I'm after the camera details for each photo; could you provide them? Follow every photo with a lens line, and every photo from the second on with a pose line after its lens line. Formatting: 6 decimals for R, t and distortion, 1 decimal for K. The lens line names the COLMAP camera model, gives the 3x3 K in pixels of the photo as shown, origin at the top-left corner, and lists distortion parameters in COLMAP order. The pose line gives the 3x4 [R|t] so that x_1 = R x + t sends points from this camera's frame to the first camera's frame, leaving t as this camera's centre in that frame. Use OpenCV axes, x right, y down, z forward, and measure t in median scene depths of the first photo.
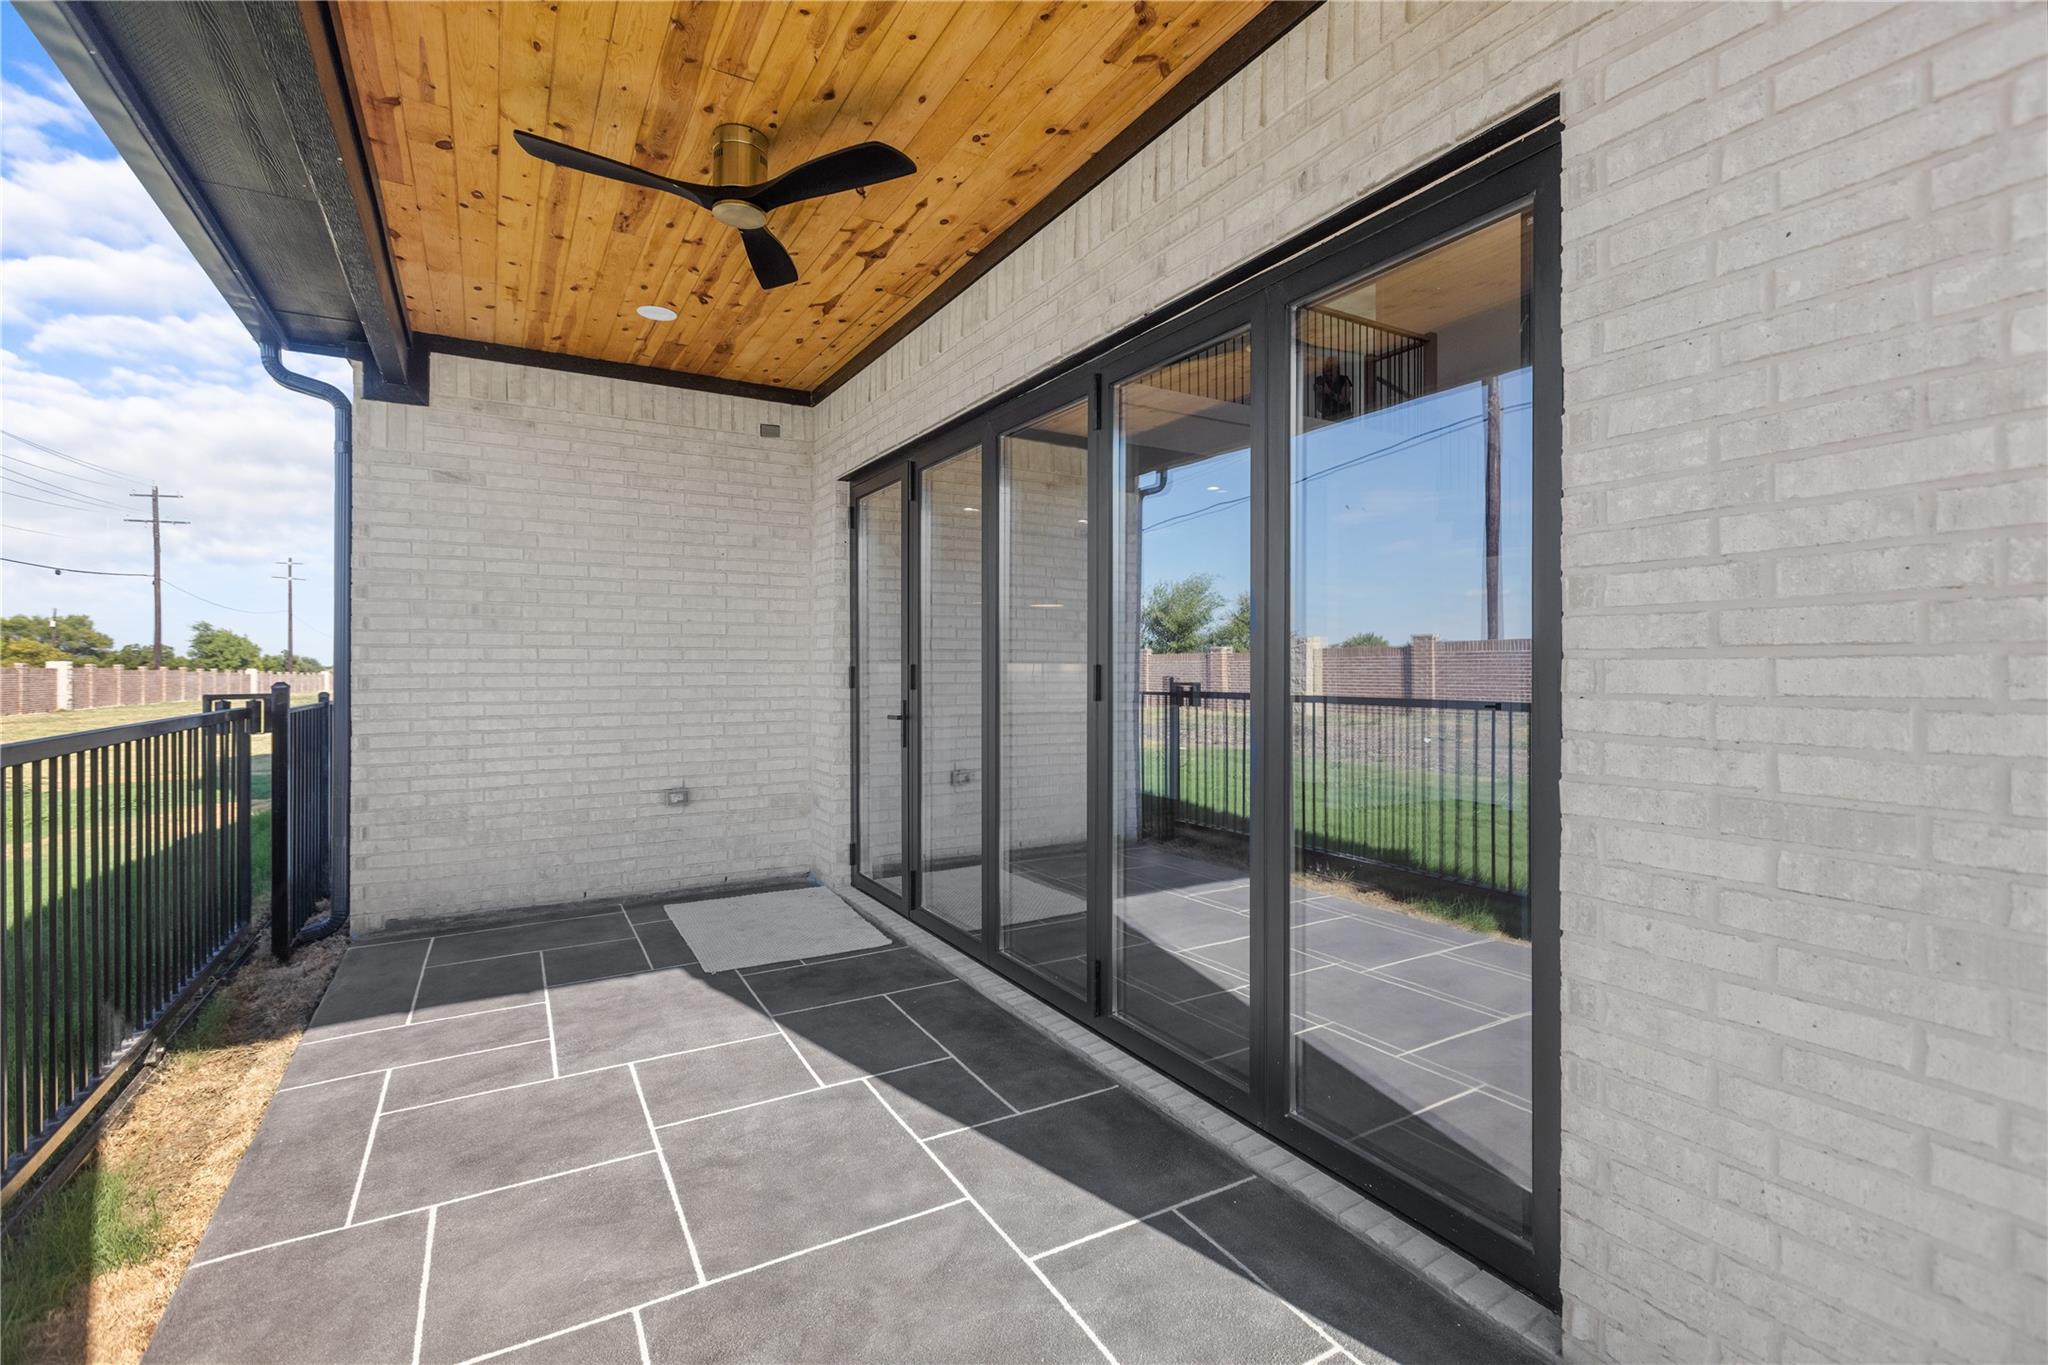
lens RADIAL K [[903.4, 0, 1020.5], [0, 903.4, 667.7], [0, 0, 1]] dist [0.000358, 0.001385]
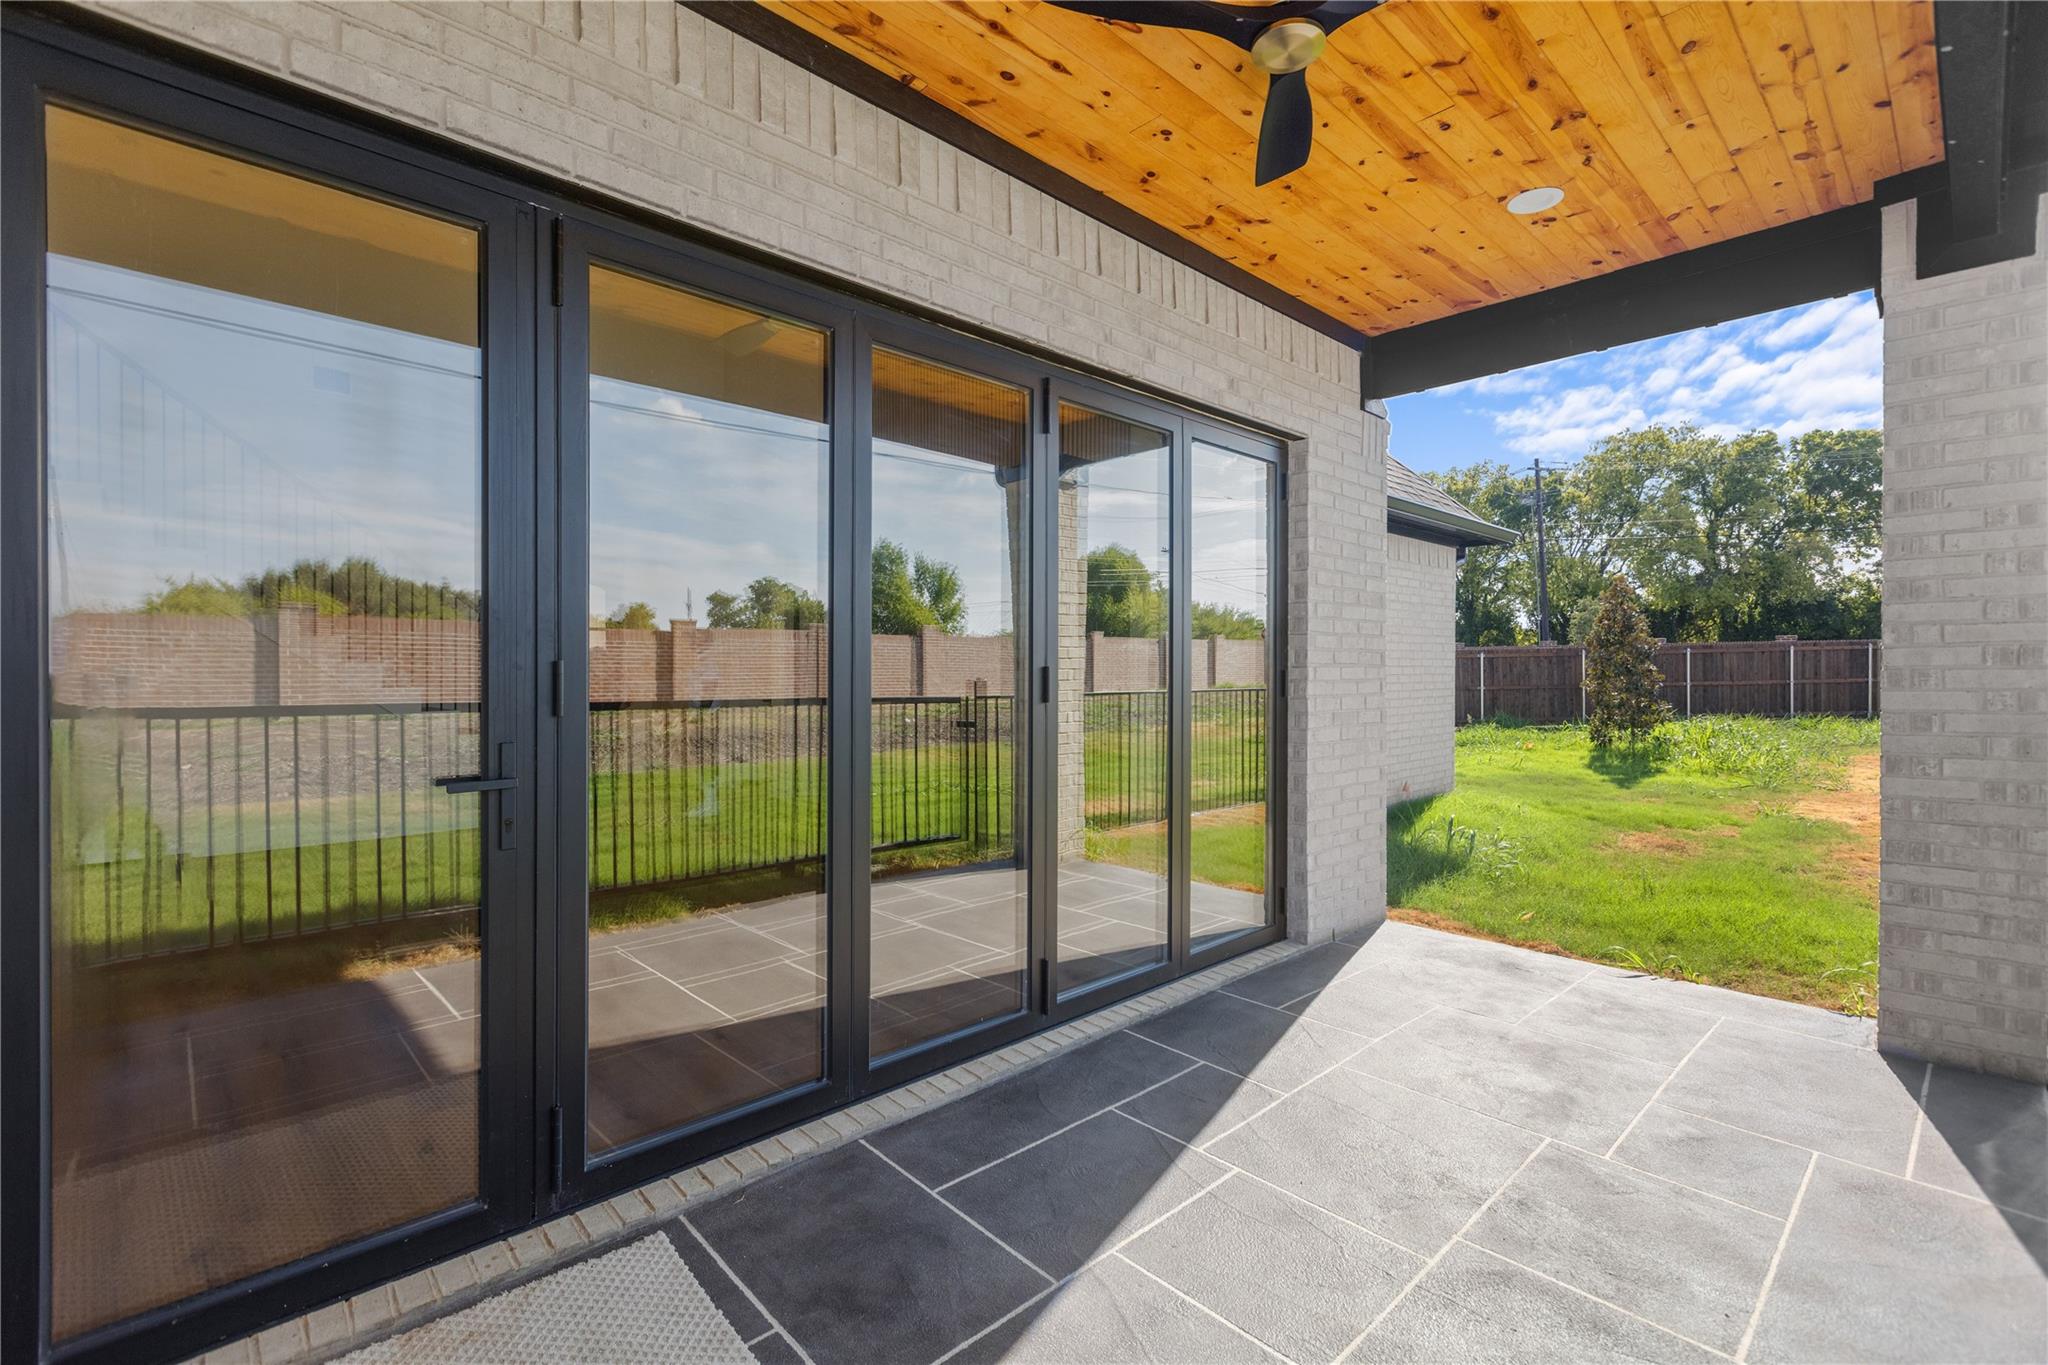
lens RADIAL K [[903.4, 0, 1013.3], [0, 903.4, 689.1], [0, 0, 1]] dist [0.000358, 0.001385]
pose [[-0.216436, -0.028547, 0.975879, -0.789049], [-0.010187, 0.999584, 0.026981, -0.010165], [-0.976244, -0.004101, -0.216637, 1.105528]]
